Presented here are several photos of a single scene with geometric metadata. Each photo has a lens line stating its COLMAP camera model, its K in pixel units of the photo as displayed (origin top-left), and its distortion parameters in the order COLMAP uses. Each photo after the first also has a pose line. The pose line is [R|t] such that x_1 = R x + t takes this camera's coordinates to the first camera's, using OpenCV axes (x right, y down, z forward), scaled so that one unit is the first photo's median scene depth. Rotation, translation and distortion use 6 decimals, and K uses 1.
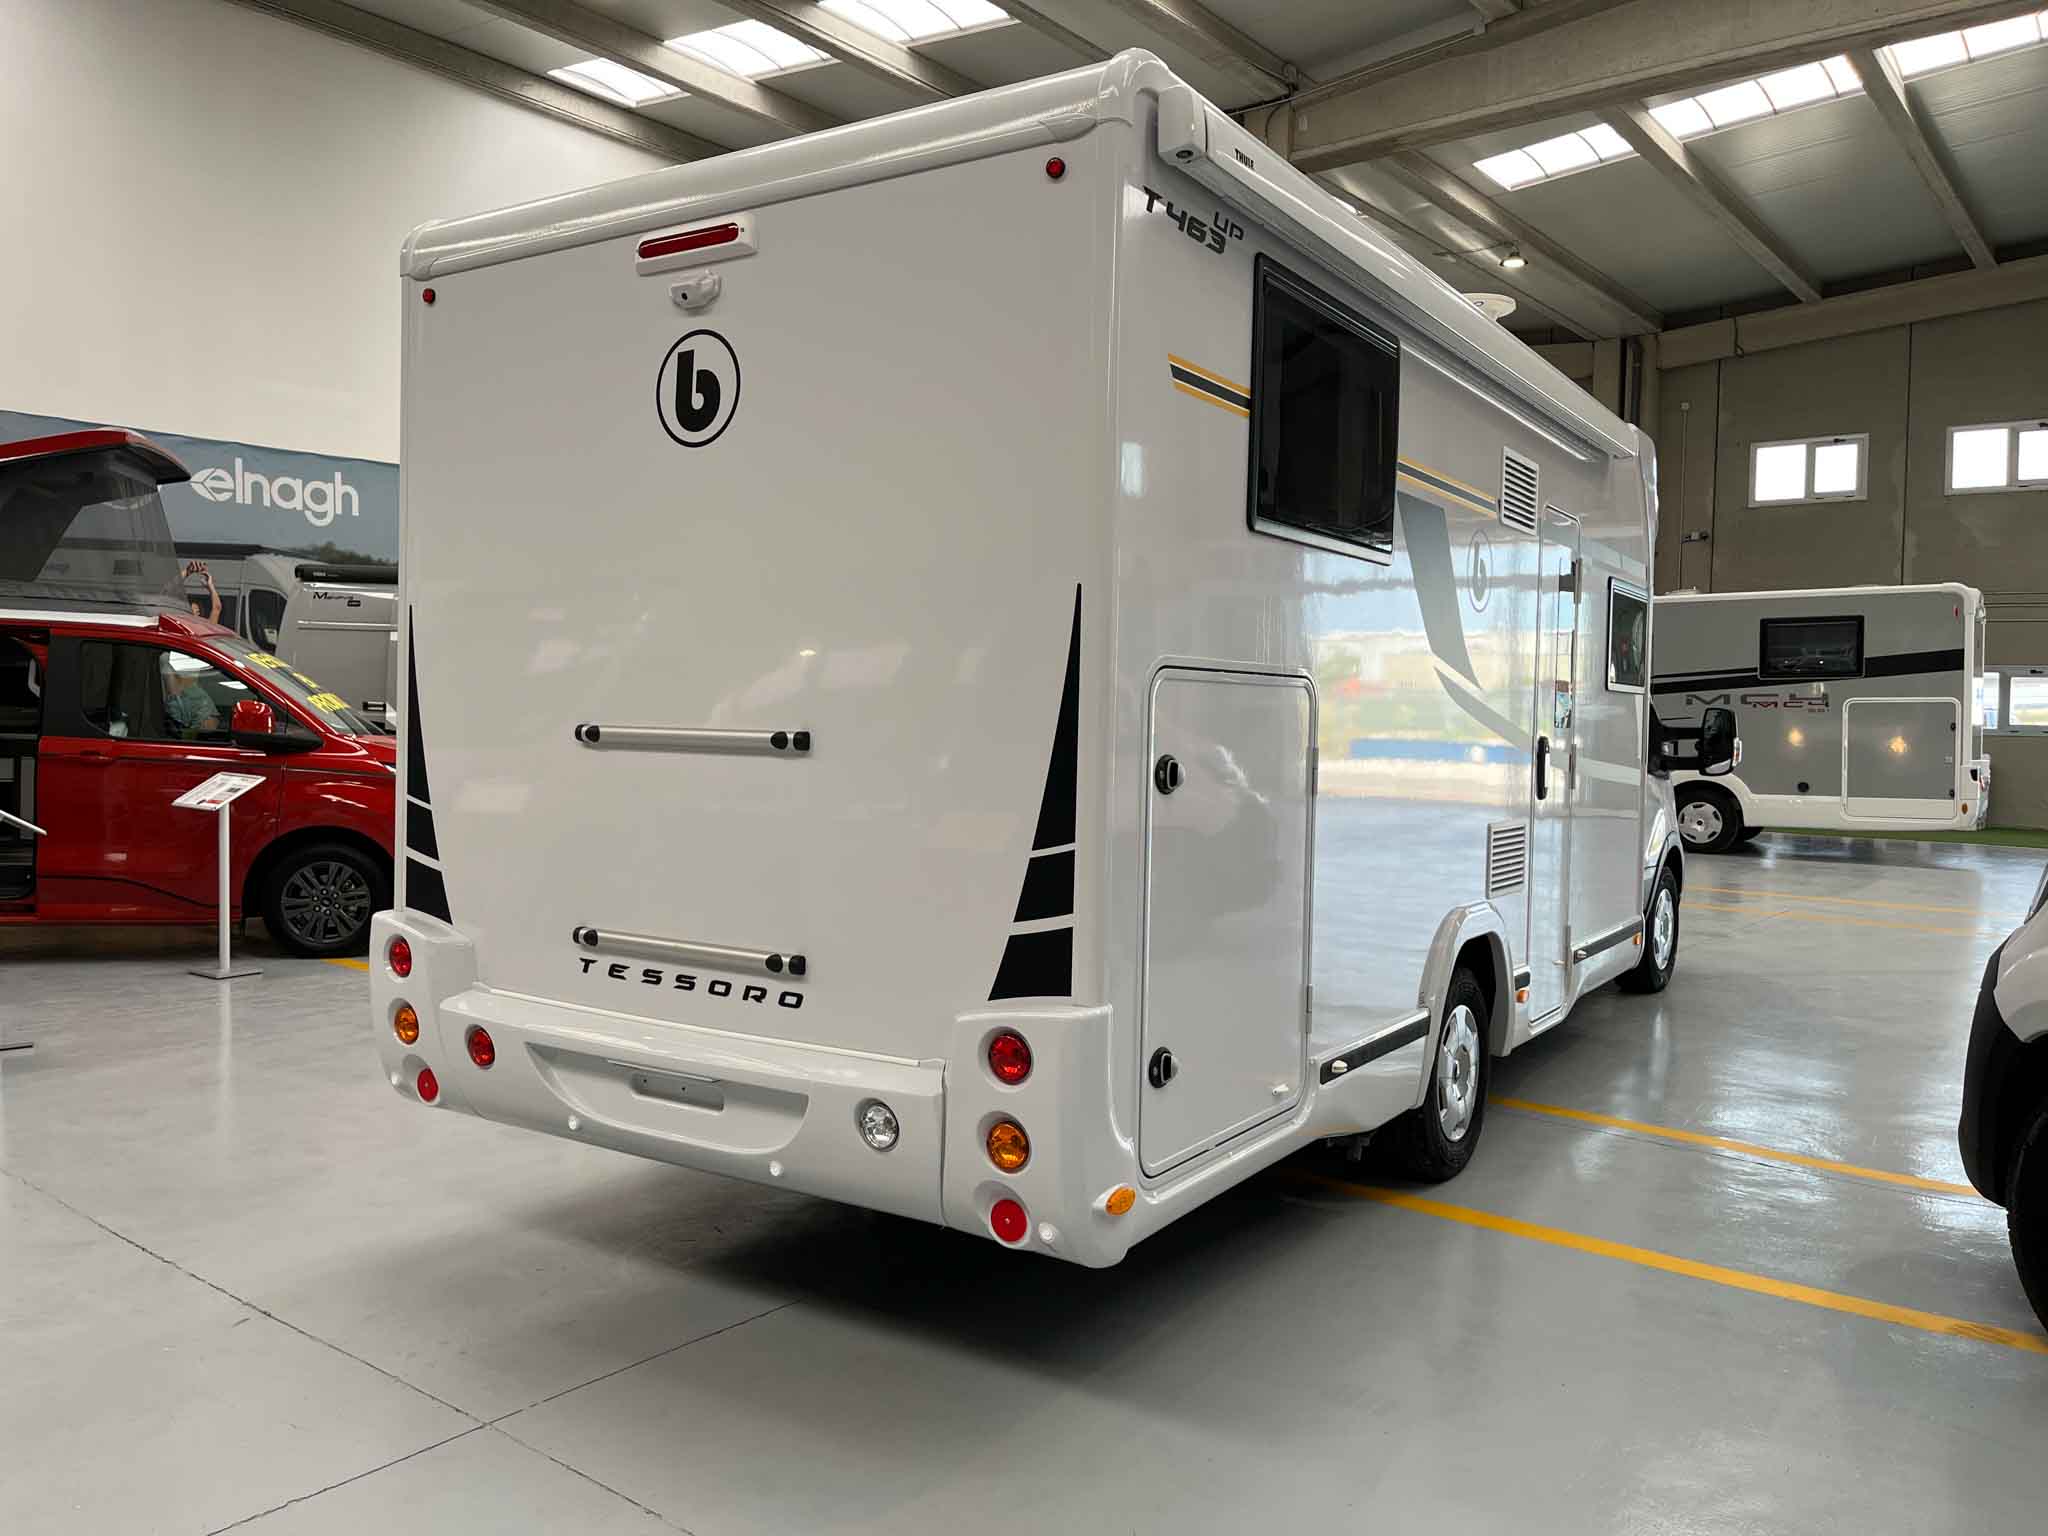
lens RADIAL K [[1556.0, 0, 1019.3], [0, 1556.0, 757.9], [0, 0, 1]] dist [0.034089, -0.021318]
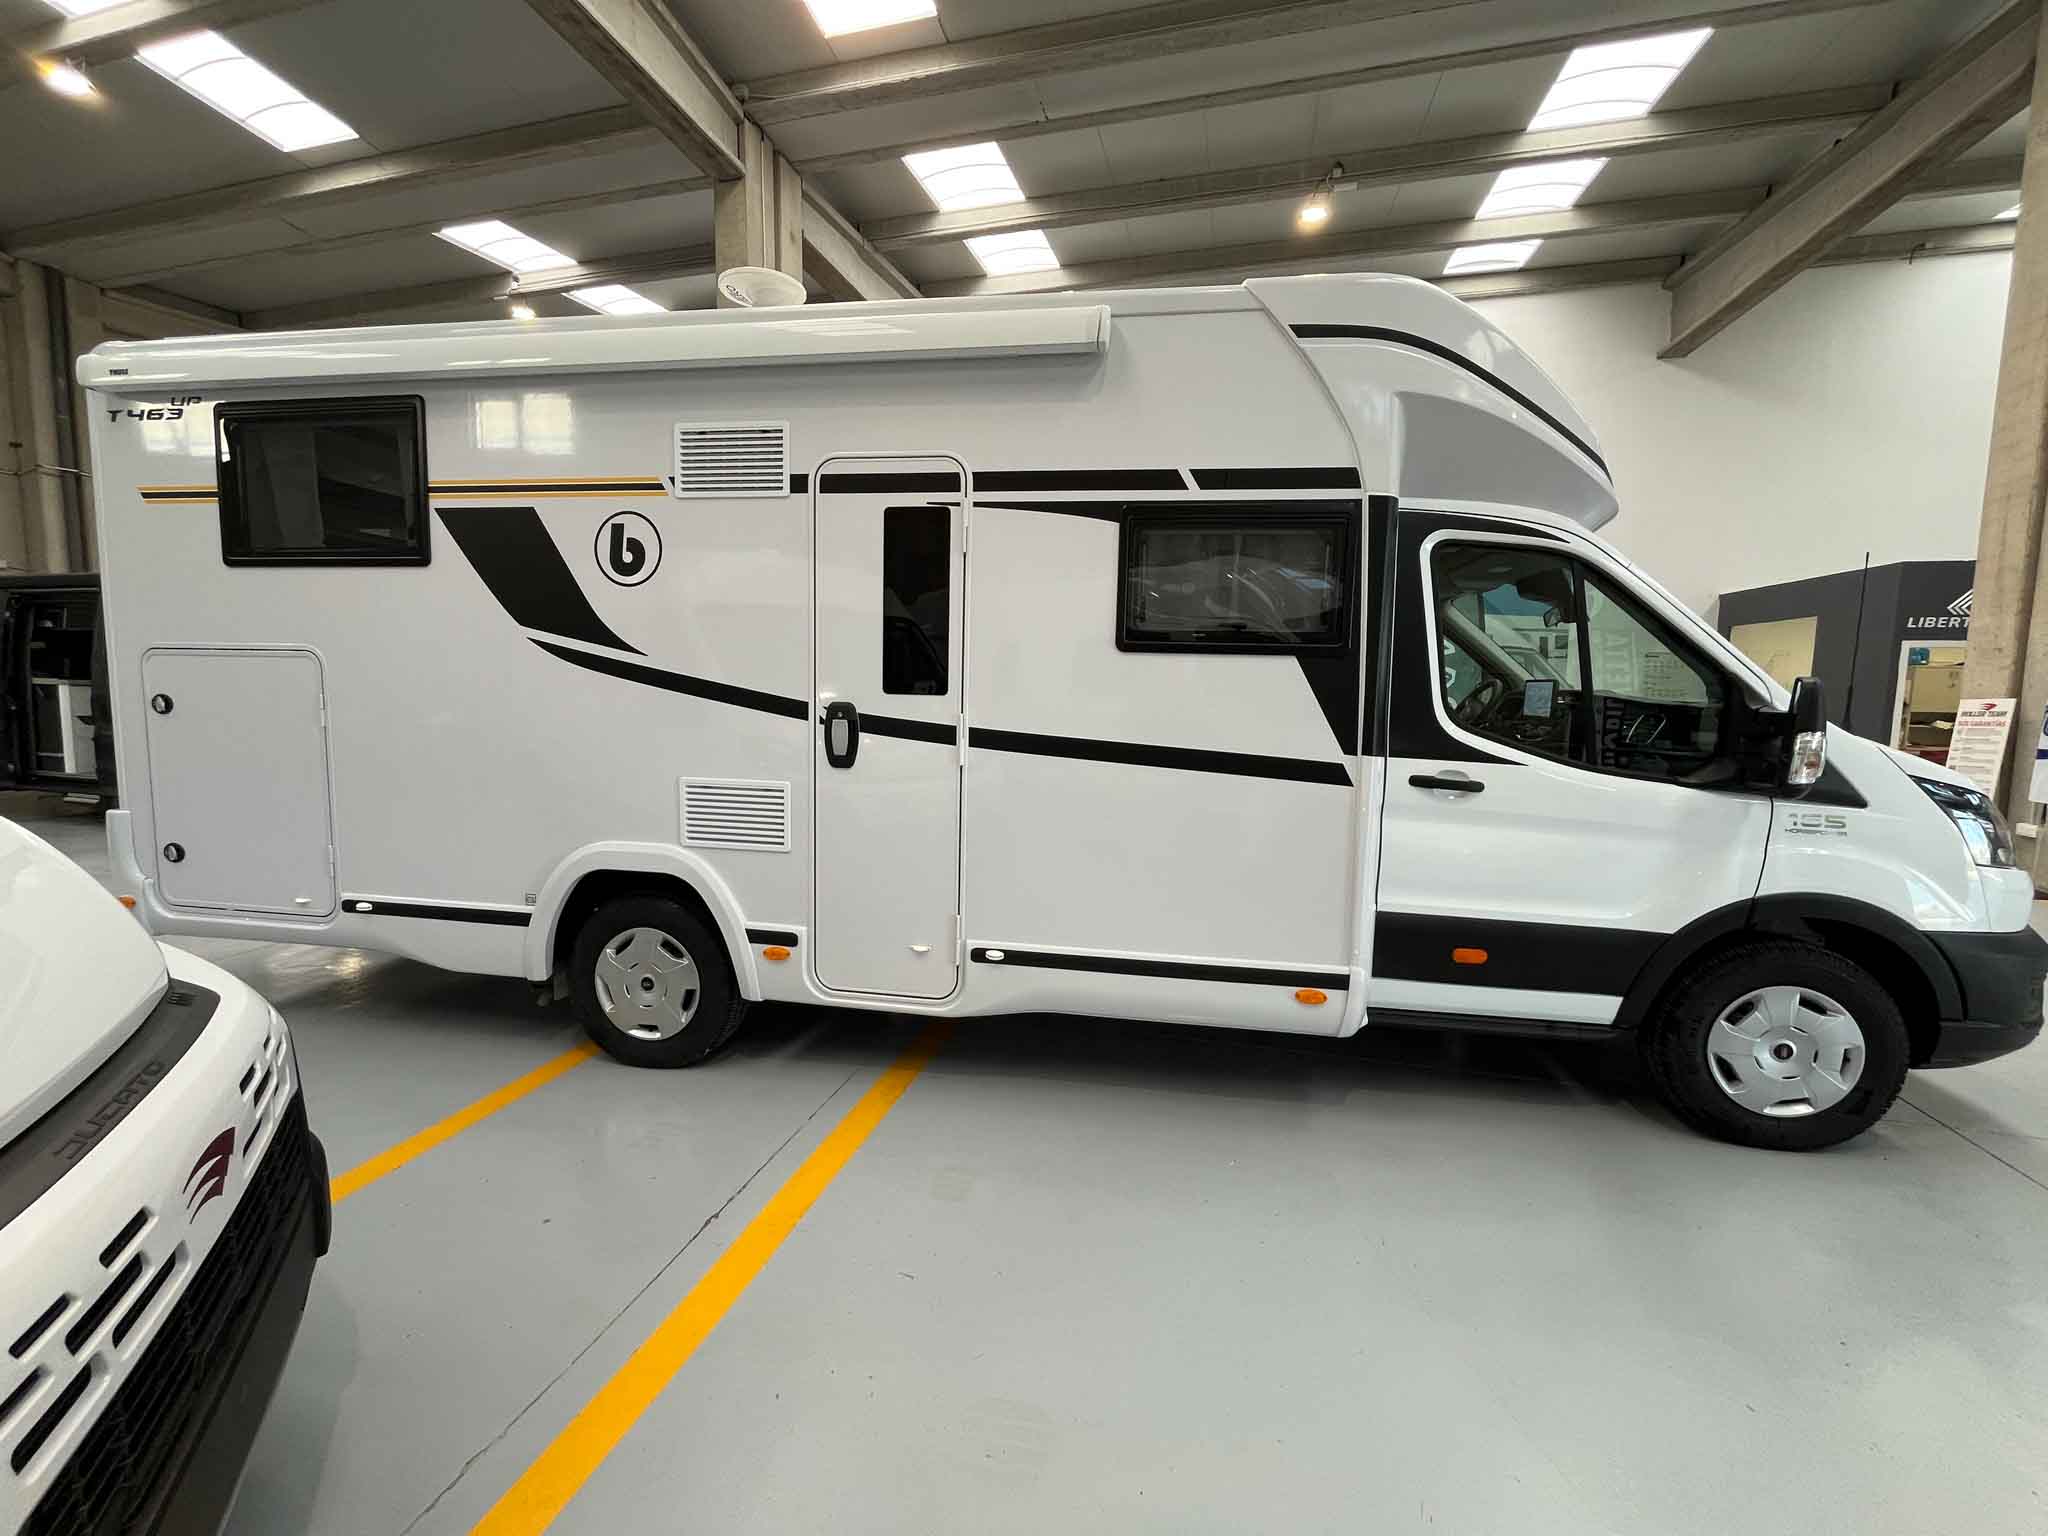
lens RADIAL K [[833.2, 0, 1030.6], [0, 833.2, 765.4], [0, 0, 1]] dist [-0.002860, -0.000807]
pose [[0.403559, 0.078421, -0.911587, 1.206853], [-0.039611, 0.996883, 0.068223, -0.022211], [0.914096, 0.008577, 0.405408, 1.272449]]
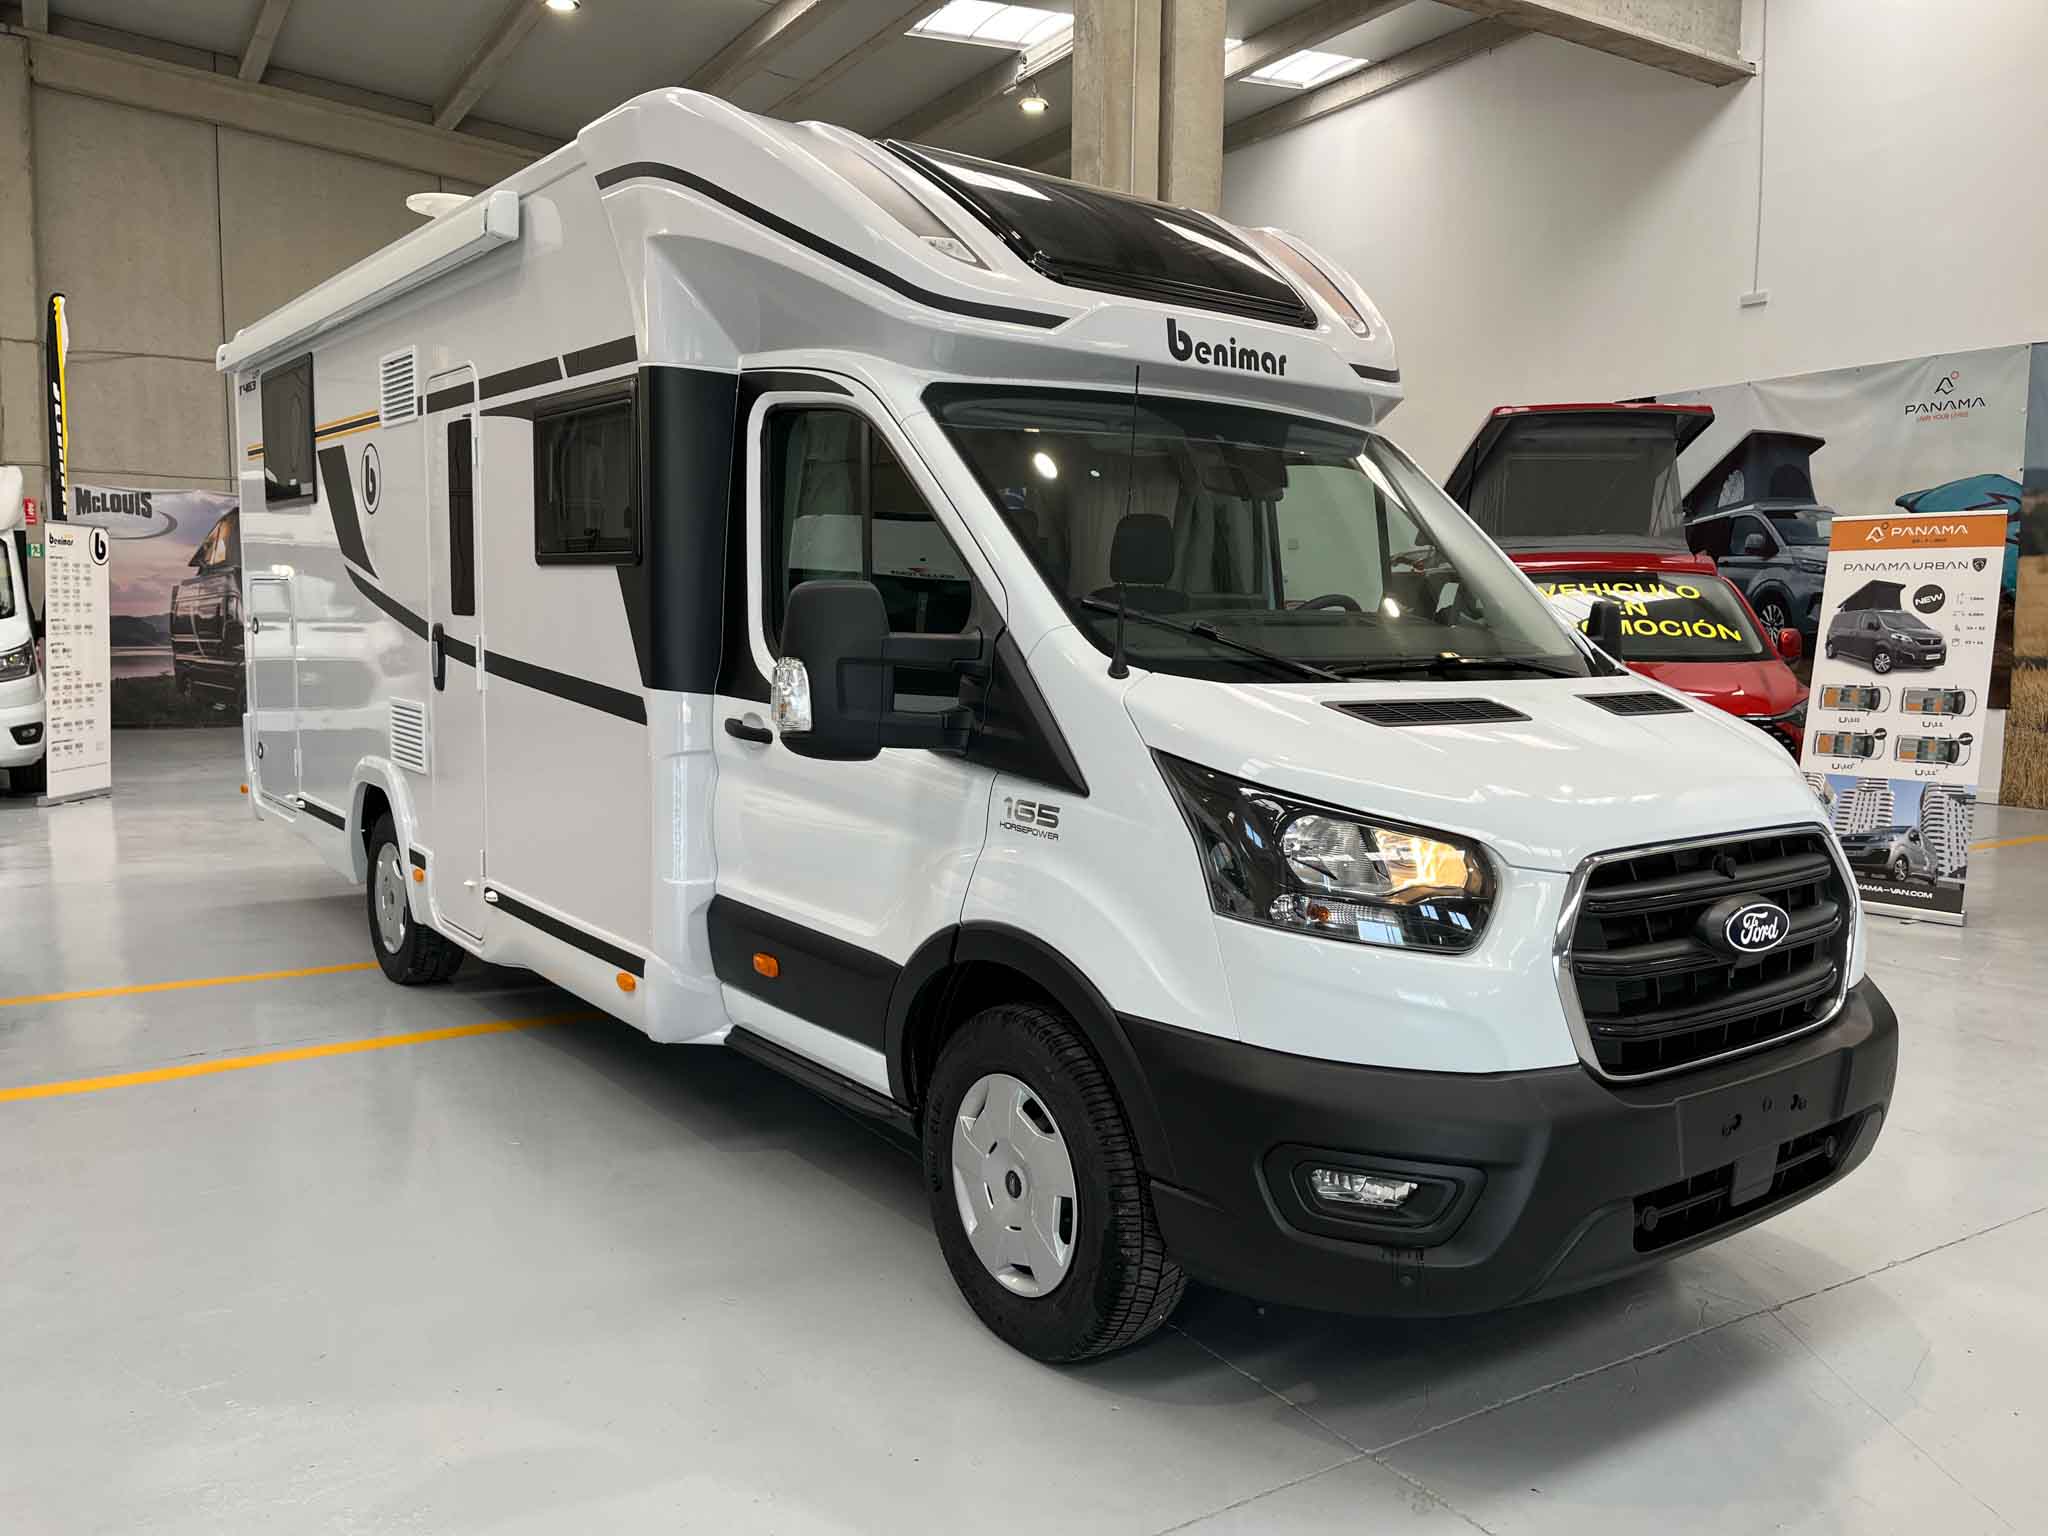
lens RADIAL K [[1556.0, 0, 1029.6], [0, 1556.0, 777.3], [0, 0, 1]] dist [0.034089, -0.021318]
pose [[-0.336841, 0.078018, -0.938324, 1.609425], [-0.052754, 0.993432, 0.101538, -0.055388], [0.940083, 0.083702, -0.330513, 2.452035]]
